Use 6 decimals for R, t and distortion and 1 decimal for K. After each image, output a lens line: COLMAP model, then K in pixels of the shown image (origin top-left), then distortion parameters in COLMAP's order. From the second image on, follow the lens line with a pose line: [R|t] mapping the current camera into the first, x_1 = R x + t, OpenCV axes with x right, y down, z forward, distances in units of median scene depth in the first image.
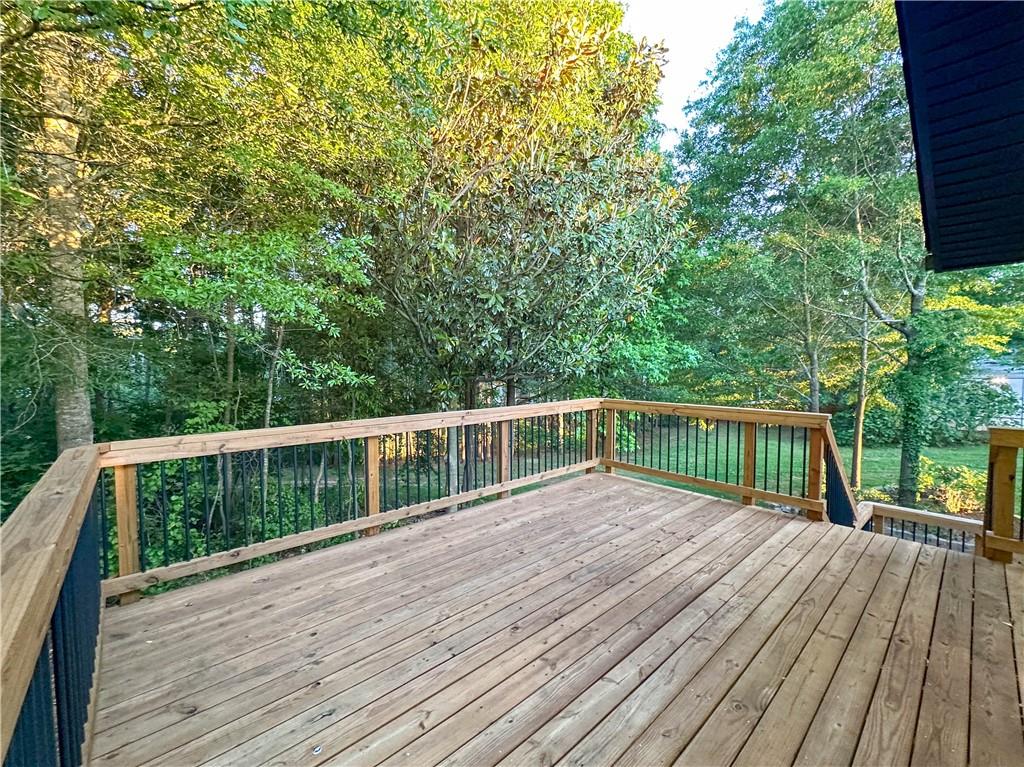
lens RADIAL K [[408.7, 0, 519.1], [0, 408.7, 382.4], [0, 0, 1]] dist [-0.001963, -0.000635]
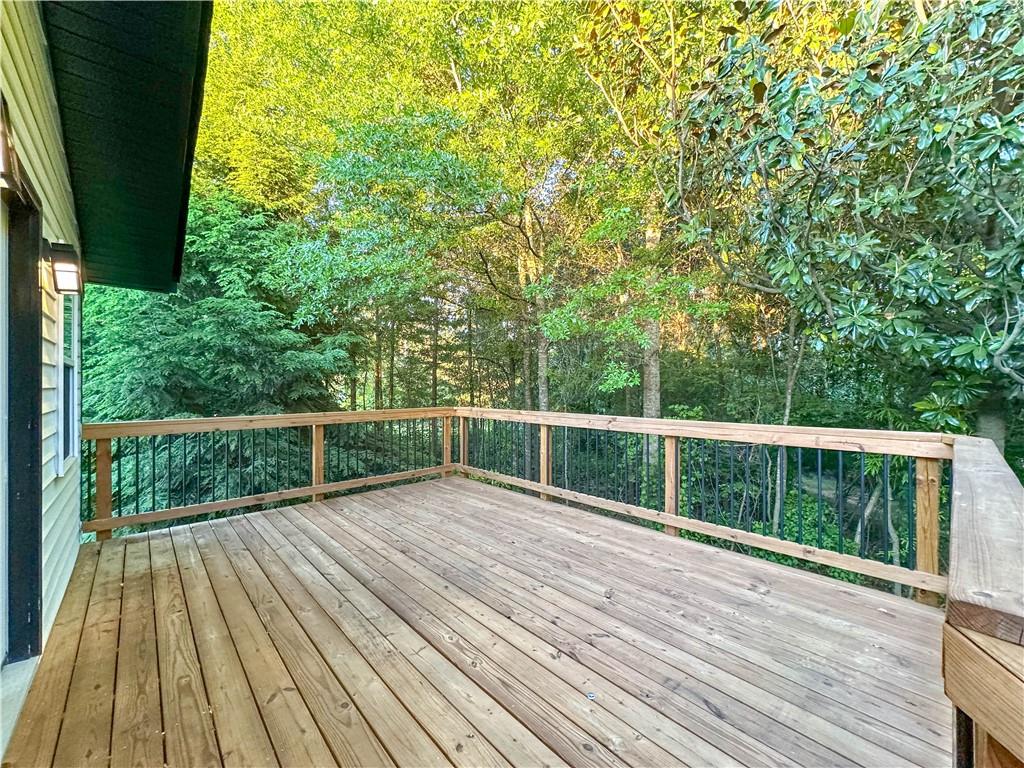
lens RADIAL K [[408.7, 0, 517.7], [0, 408.7, 385.8], [0, 0, 1]] dist [-0.001963, -0.000635]
pose [[0.021677, 0.001691, -0.999764, 1.232163], [-0.034676, 0.999398, 0.000938, 0.010909], [0.999164, 0.034647, 0.021722, 1.127108]]
